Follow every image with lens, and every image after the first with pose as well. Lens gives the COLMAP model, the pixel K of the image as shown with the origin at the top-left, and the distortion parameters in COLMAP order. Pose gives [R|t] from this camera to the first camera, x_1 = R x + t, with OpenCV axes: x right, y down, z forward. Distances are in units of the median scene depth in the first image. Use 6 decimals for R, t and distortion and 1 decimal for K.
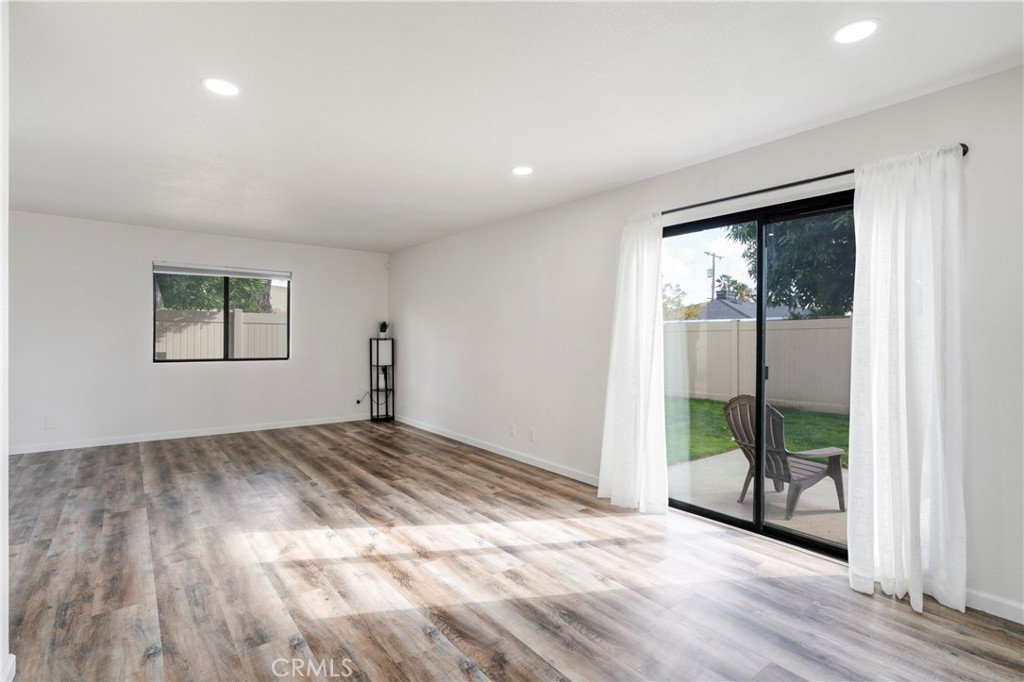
lens RADIAL K [[494.6, 0, 513.9], [0, 494.6, 338.2], [0, 0, 1]] dist [0.001074, 0.001165]
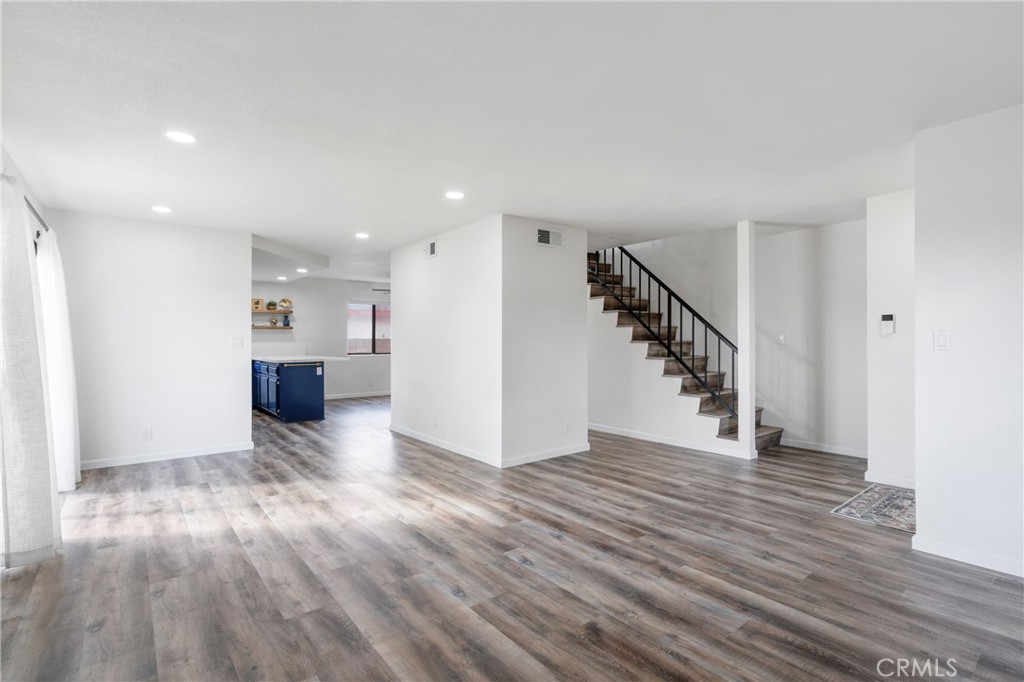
lens RADIAL K [[486.7, 0, 512.7], [0, 486.7, 335.7], [0, 0, 1]] dist [-0.011184, 0.001113]
pose [[-0.999973, -0.006145, -0.004026, -0.547935], [-0.006132, 0.999976, -0.003301, -0.009378], [0.004046, -0.003276, -0.999986, 1.861873]]
